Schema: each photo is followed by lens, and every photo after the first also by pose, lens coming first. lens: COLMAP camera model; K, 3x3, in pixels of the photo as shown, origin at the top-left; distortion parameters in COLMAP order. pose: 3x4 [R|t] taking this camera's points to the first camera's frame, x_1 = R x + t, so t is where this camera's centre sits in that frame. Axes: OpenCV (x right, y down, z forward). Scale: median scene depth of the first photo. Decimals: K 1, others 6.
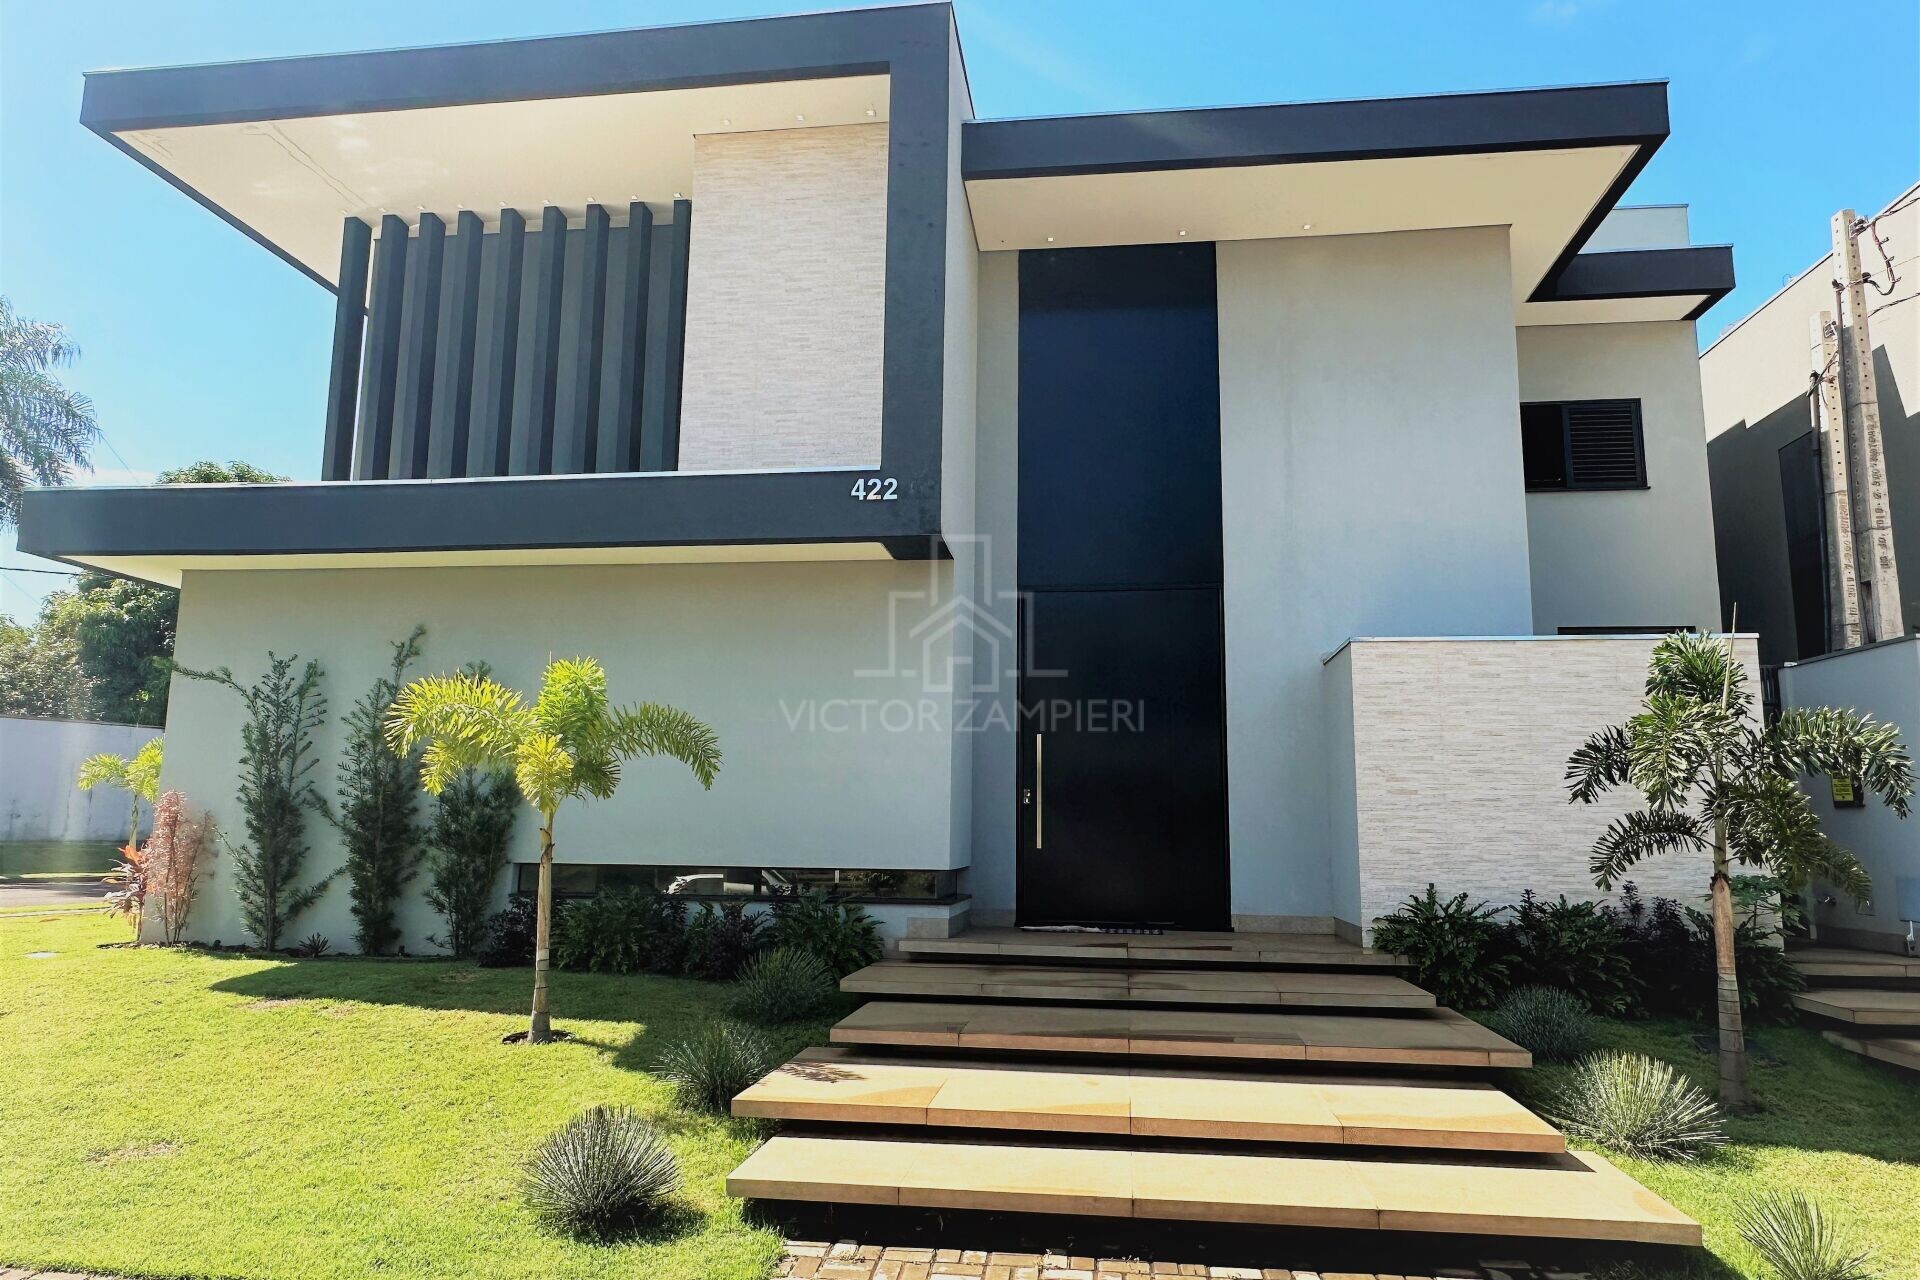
lens RADIAL K [[1224.7, 0, 960.2], [0, 1224.7, 638.8], [0, 0, 1]] dist [-0.003374, 0.007754]
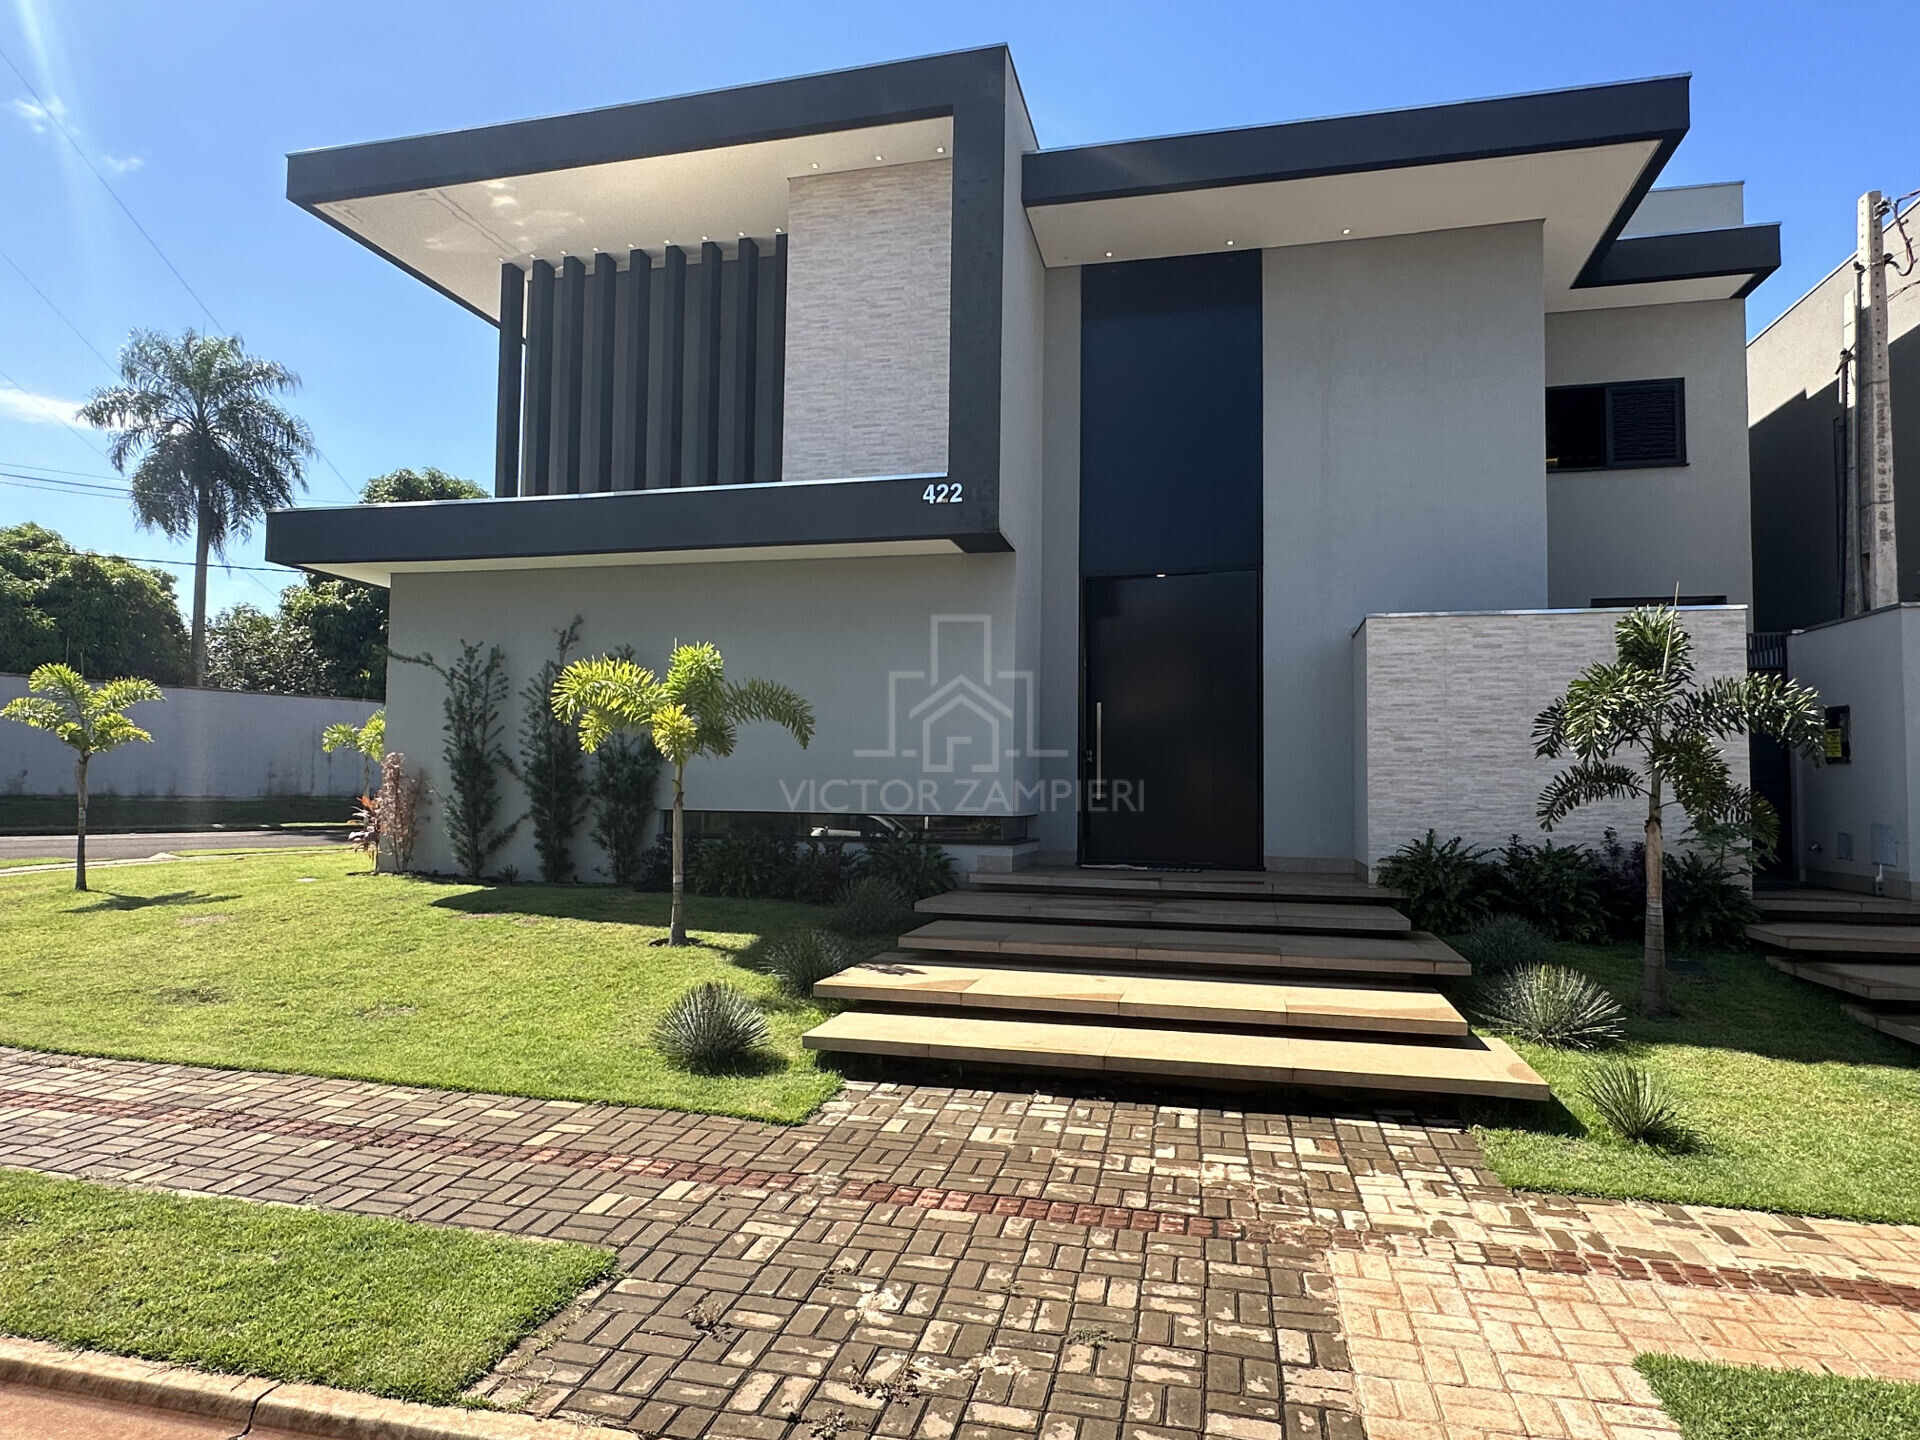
lens RADIAL K [[1156.0, 0, 958.8], [0, 1156.0, 724.6], [0, 0, 1]] dist [0.007154, -0.007424]
pose [[0.993493, -0.005427, -0.113761, 0.066212], [0.016463, 0.995216, 0.096298, -0.008440], [0.112695, -0.097544, 0.988830, -0.104555]]
